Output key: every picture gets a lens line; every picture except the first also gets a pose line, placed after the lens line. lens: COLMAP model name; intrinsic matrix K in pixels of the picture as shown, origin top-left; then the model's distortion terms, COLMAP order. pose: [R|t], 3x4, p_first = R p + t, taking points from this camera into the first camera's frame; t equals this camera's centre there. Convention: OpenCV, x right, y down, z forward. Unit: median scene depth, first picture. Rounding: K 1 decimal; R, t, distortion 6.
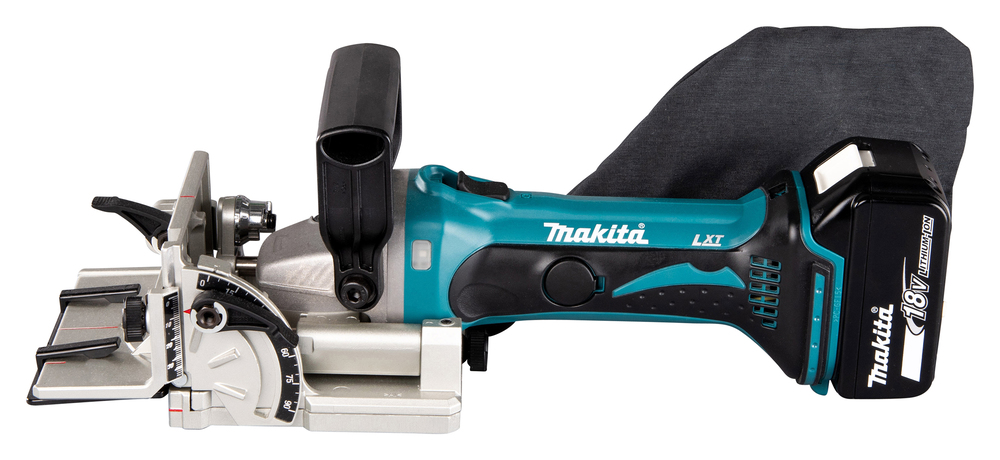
lens RADIAL K [[2498.2, 0, 499.5], [0, 2498.2, 230.1], [0, 0, 1]] dist [-0.048999, 0.000000]
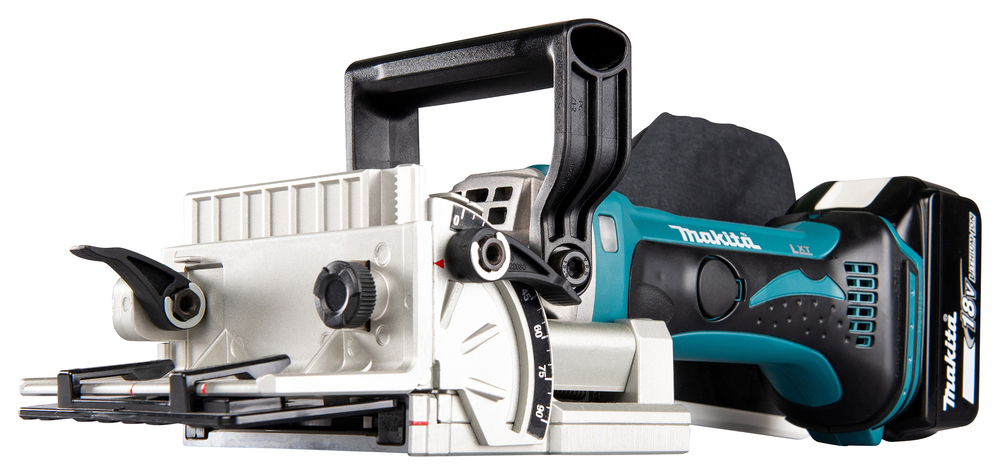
lens RADIAL K [[1901.5, 0, 500.4], [0, 1901.5, 238.7], [0, 0, 1]] dist [-0.002982, 0.000000]
pose [[0.725850, 0.051824, 0.685898, -0.464114], [0.260467, 0.902195, -0.343805, 0.207443], [-0.636631, 0.428205, 0.641359, 0.632299]]
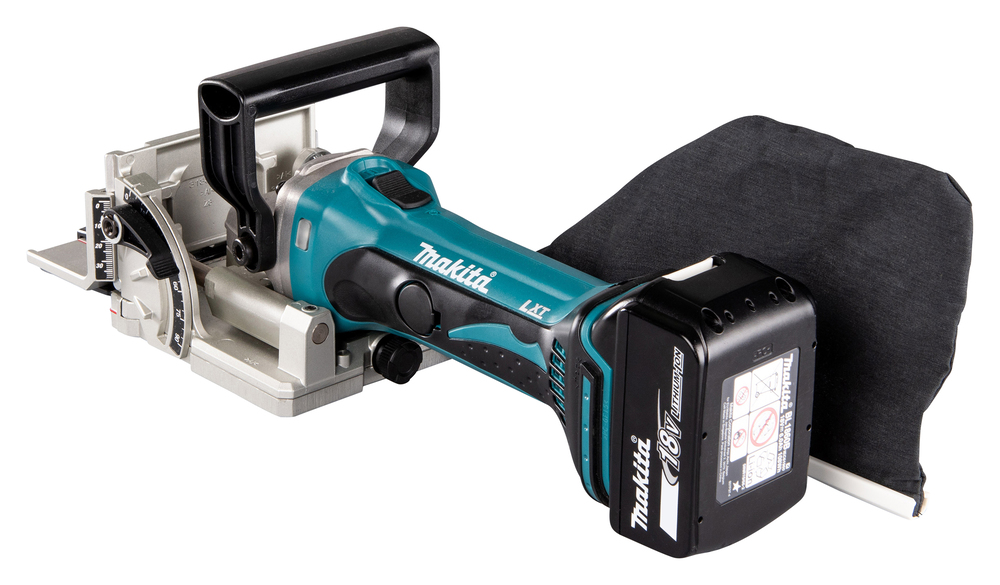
lens RADIAL K [[2559.2, 0, 500.4], [0, 2559.2, 291.9], [0, 0, 1]] dist [-0.050544, 0.000000]
pose [[0.697987, 0.287982, -0.655653, 0.684833], [-0.287354, 0.951264, 0.111915, -0.102755], [0.655928, 0.110289, 0.746723, 0.298499]]
